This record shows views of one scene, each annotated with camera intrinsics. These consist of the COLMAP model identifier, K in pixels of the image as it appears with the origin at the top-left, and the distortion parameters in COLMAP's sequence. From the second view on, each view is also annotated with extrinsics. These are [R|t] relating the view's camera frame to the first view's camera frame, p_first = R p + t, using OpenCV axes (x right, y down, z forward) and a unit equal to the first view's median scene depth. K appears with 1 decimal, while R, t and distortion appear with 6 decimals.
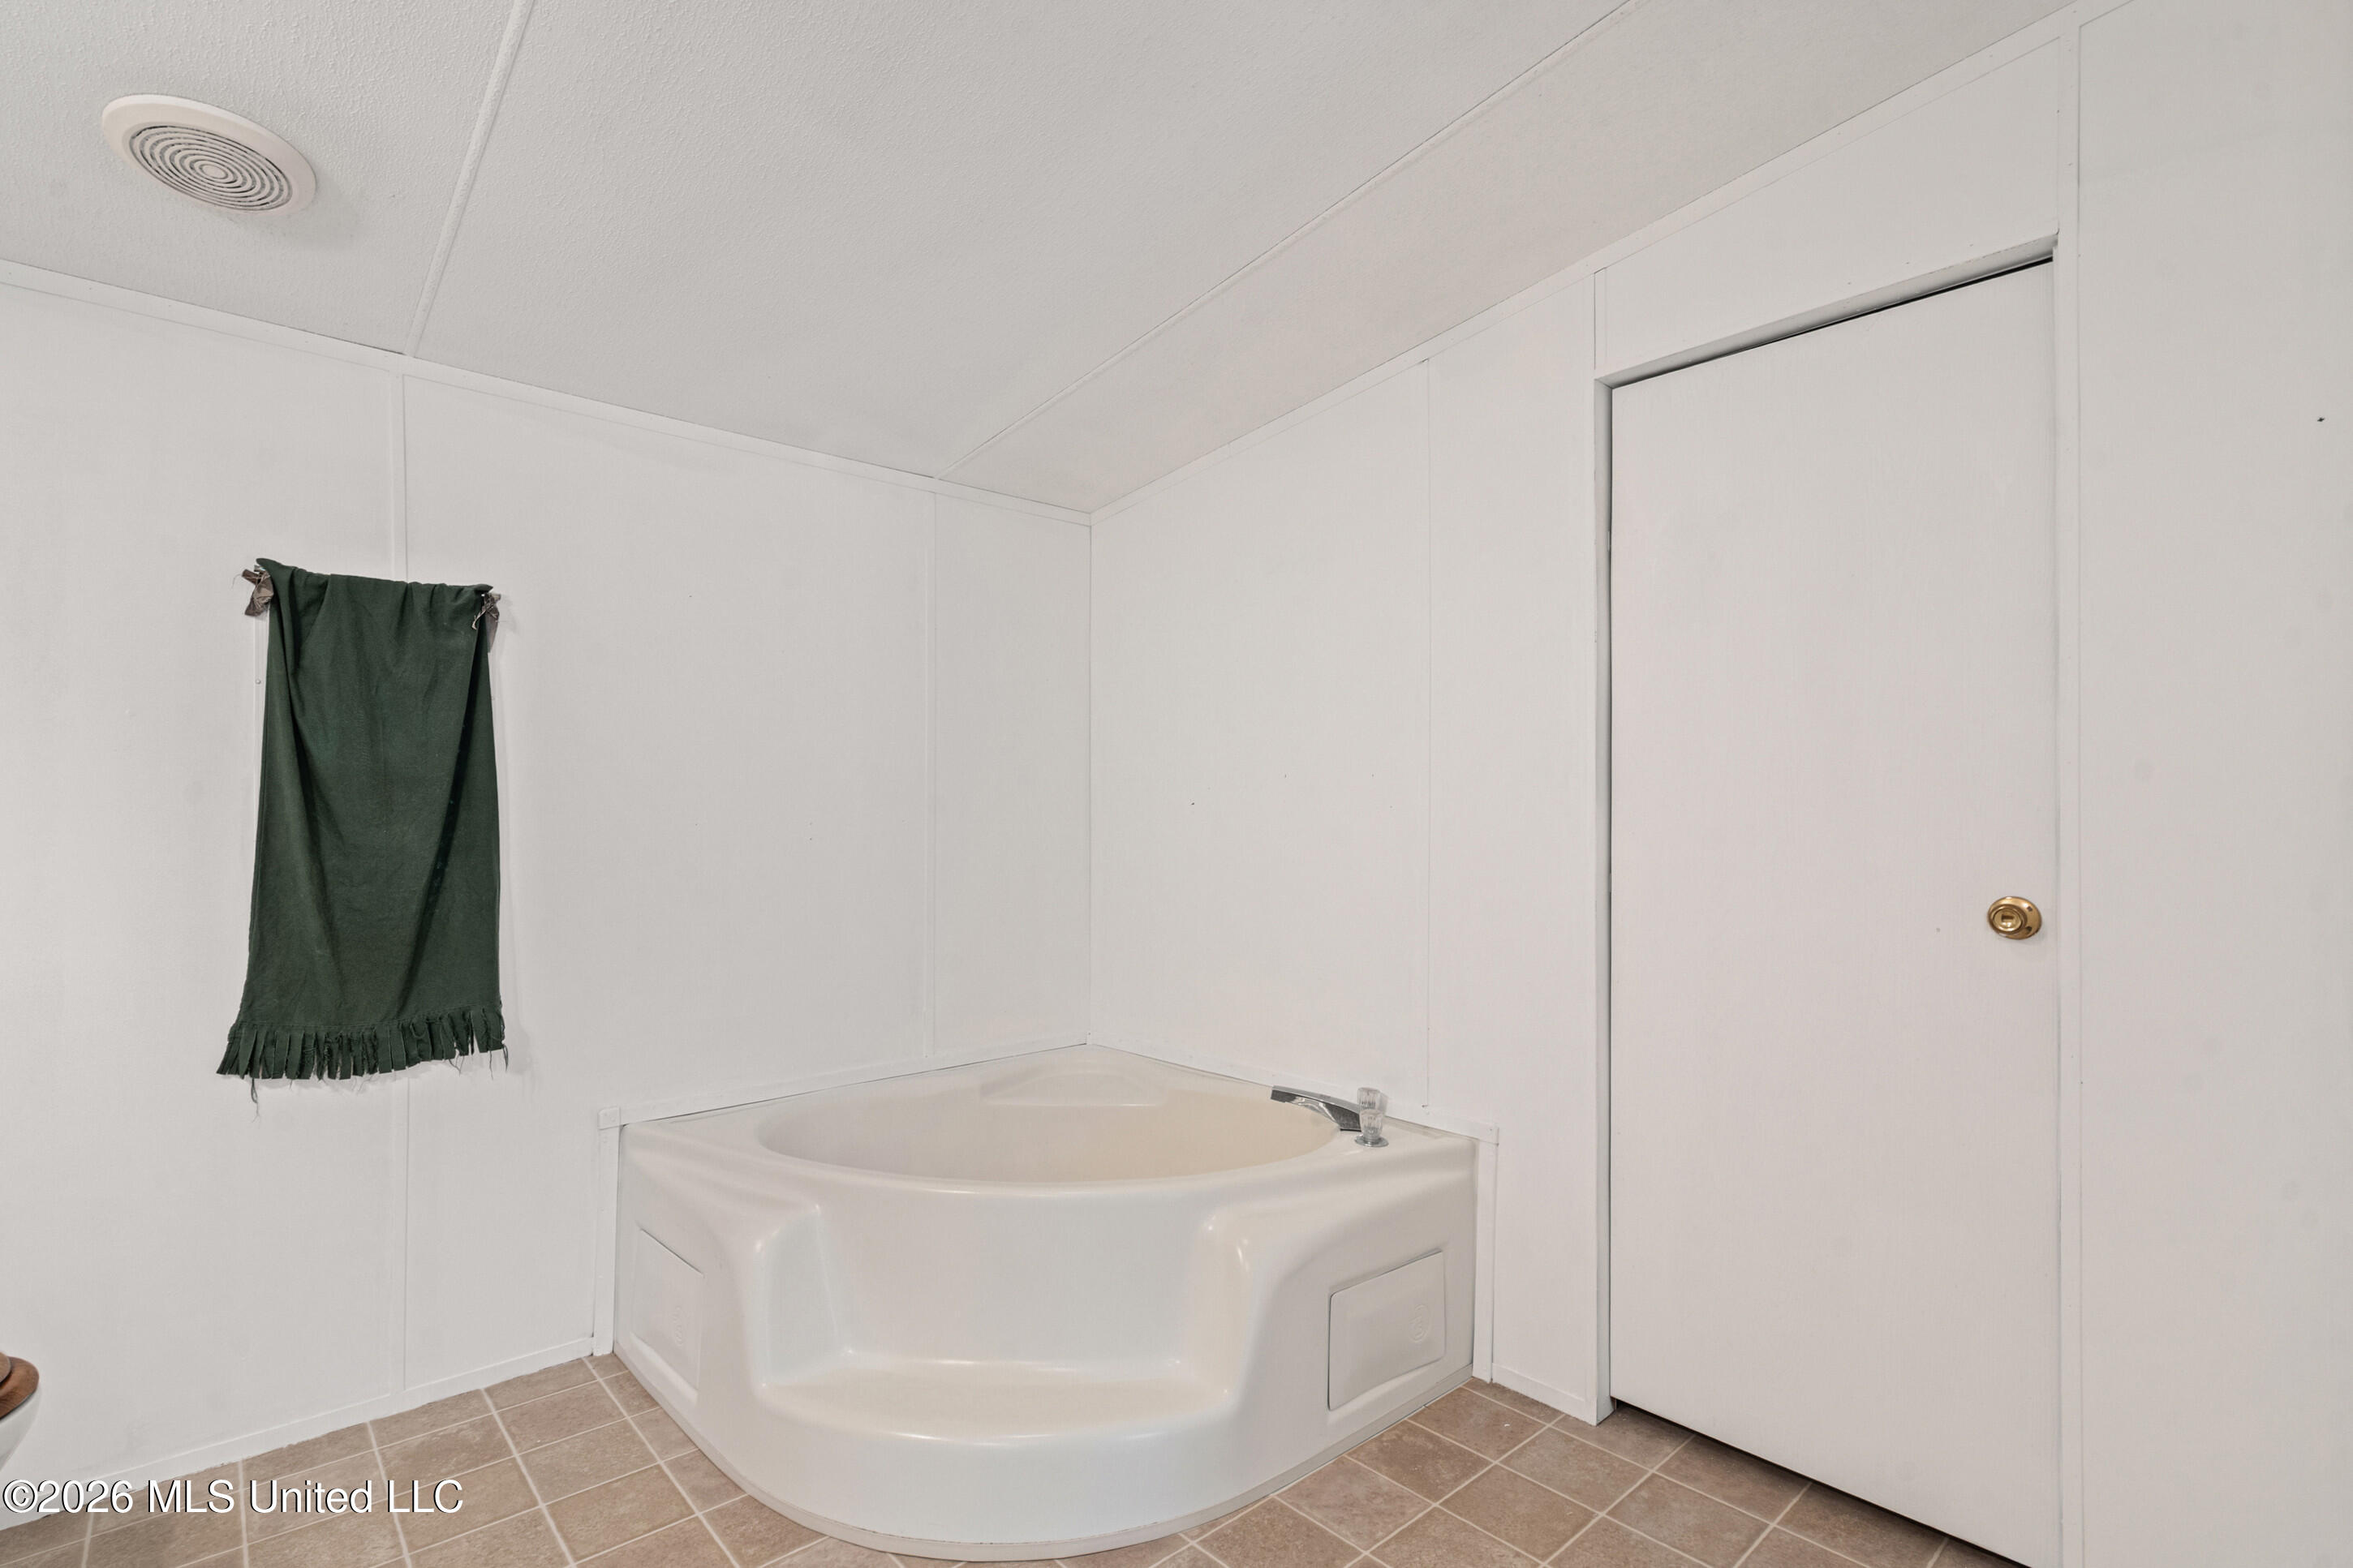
lens RADIAL K [[1090.9, 0, 1144.5], [0, 1090.9, 808.9], [0, 0, 1]] dist [-0.003386, 0.001118]
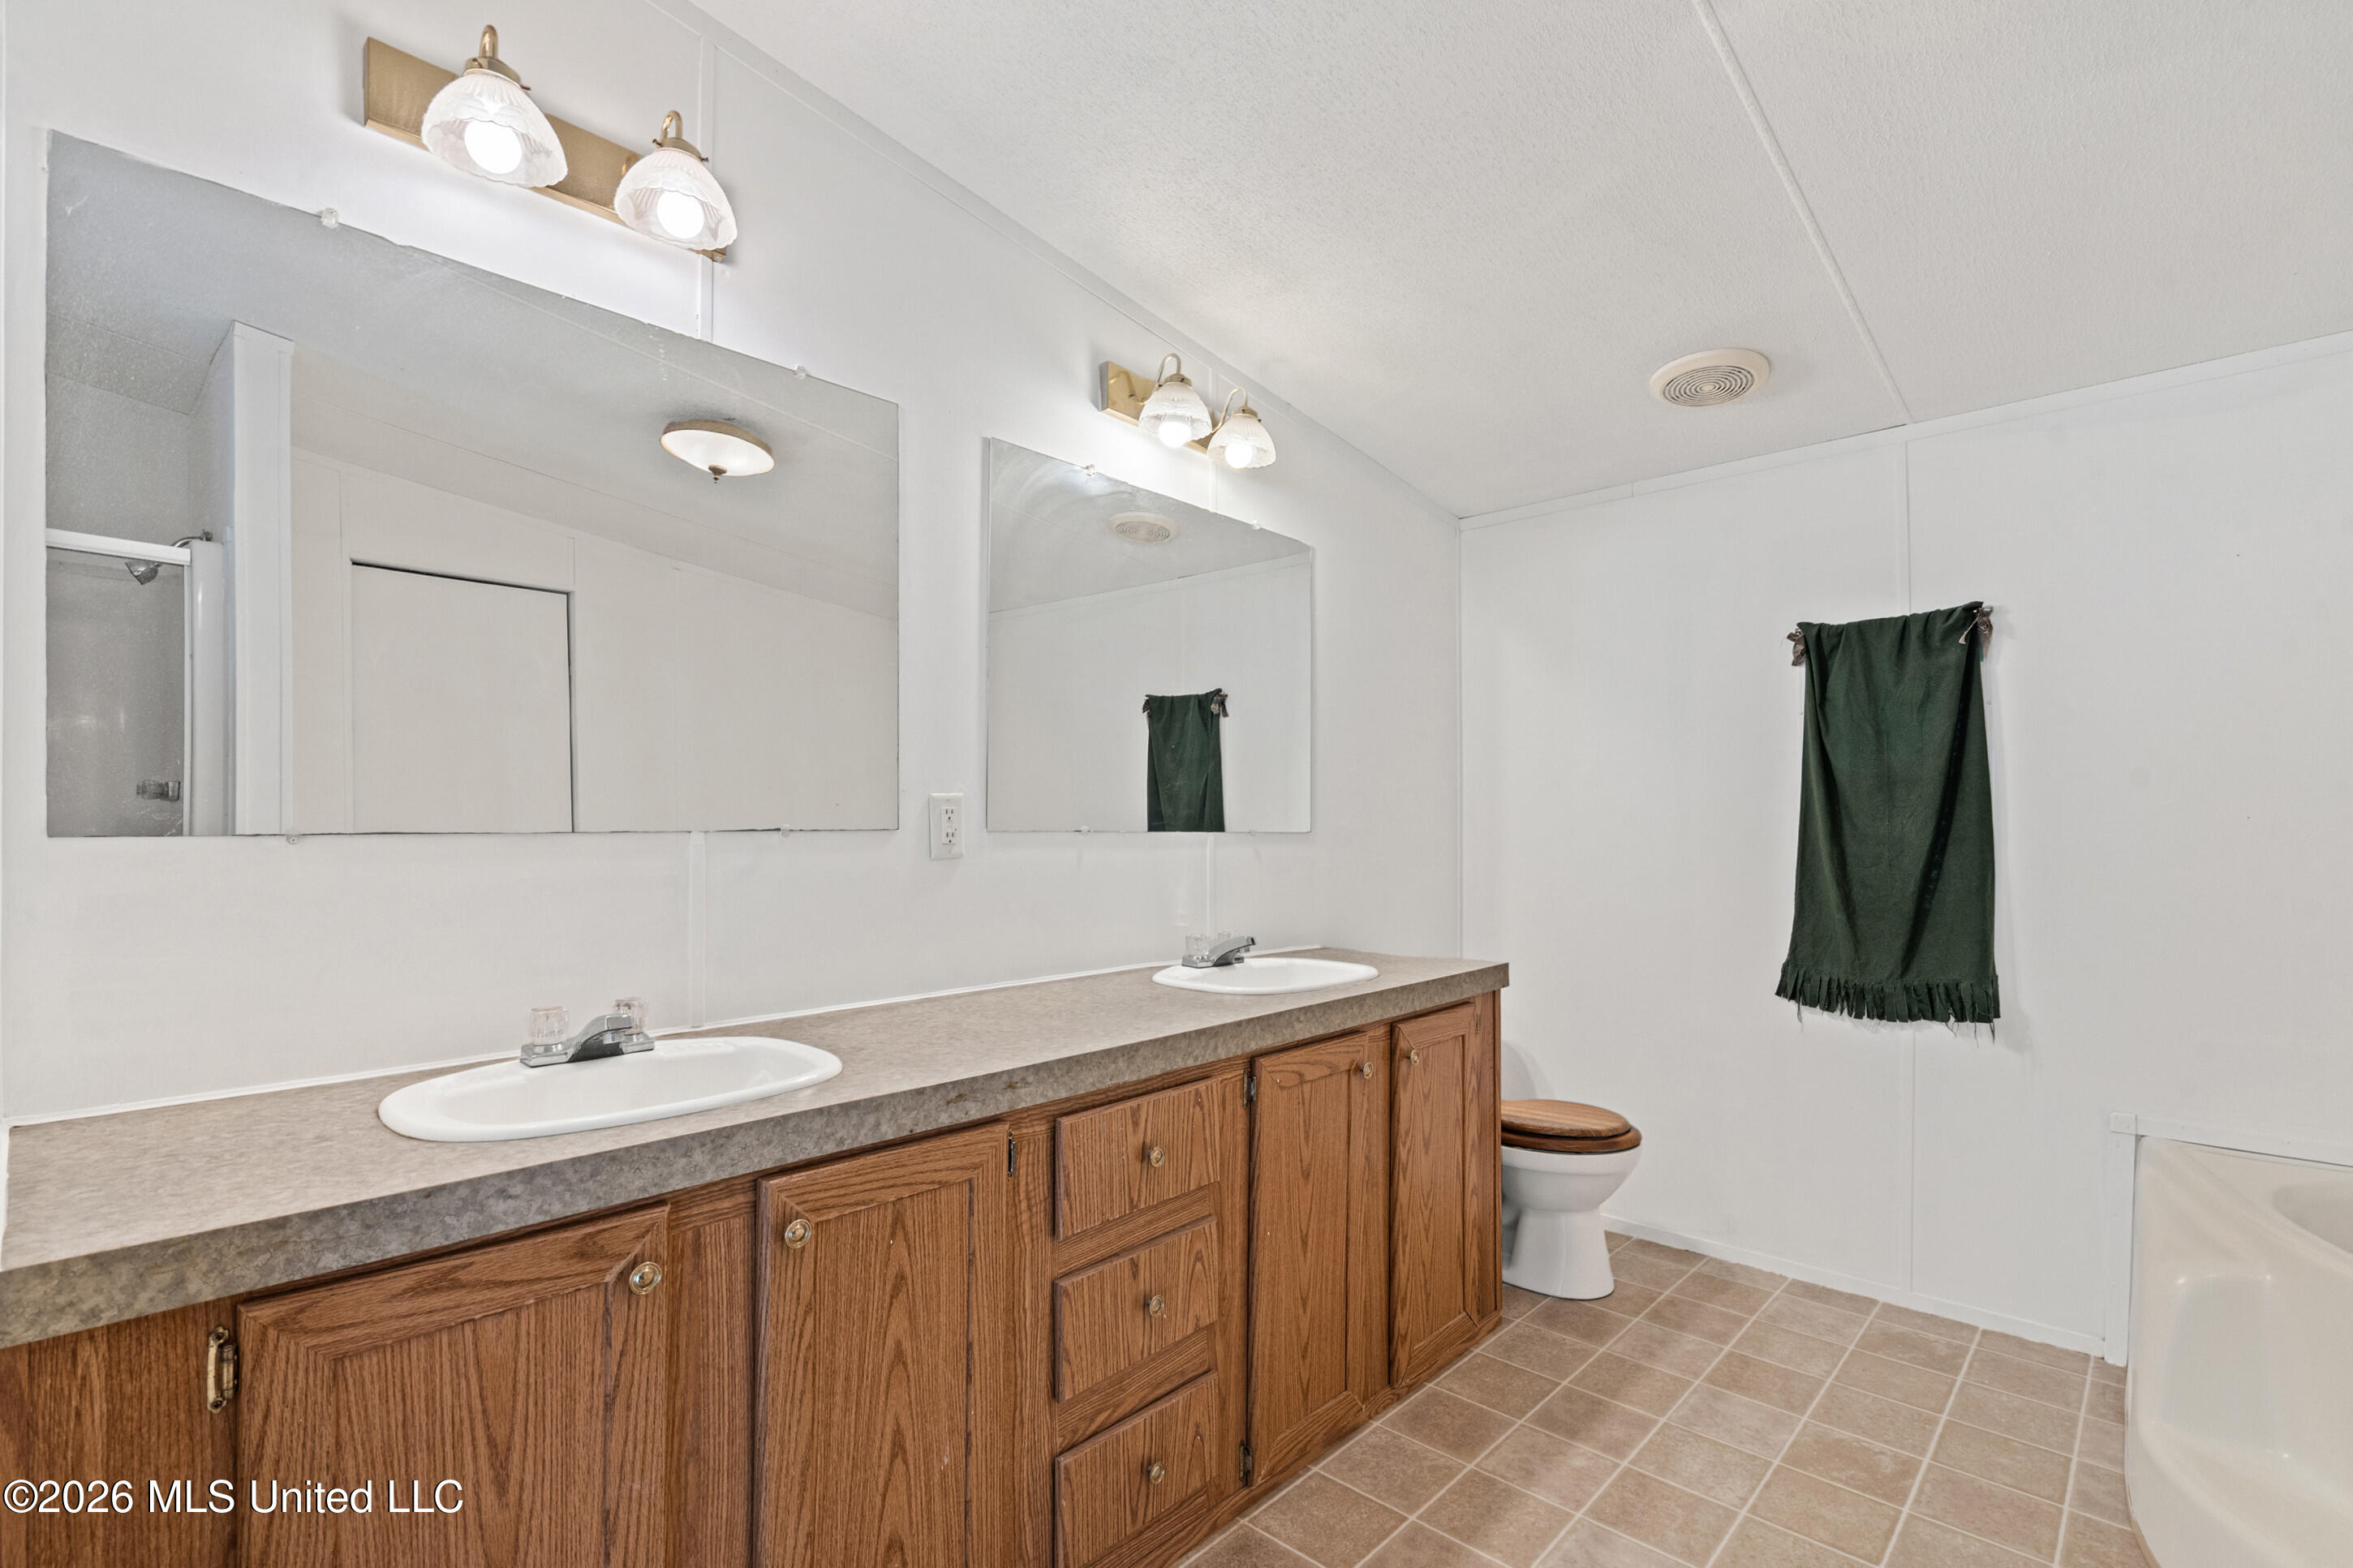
lens RADIAL K [[1090.9, 0, 1144.5], [0, 1090.9, 808.9], [0, 0, 1]] dist [-0.003386, 0.001118]
pose [[0.072528, -0.010832, -0.997308, 0.461825], [0.009683, 0.999902, -0.010156, 0.008359], [0.997319, -0.008921, 0.072626, 0.080508]]
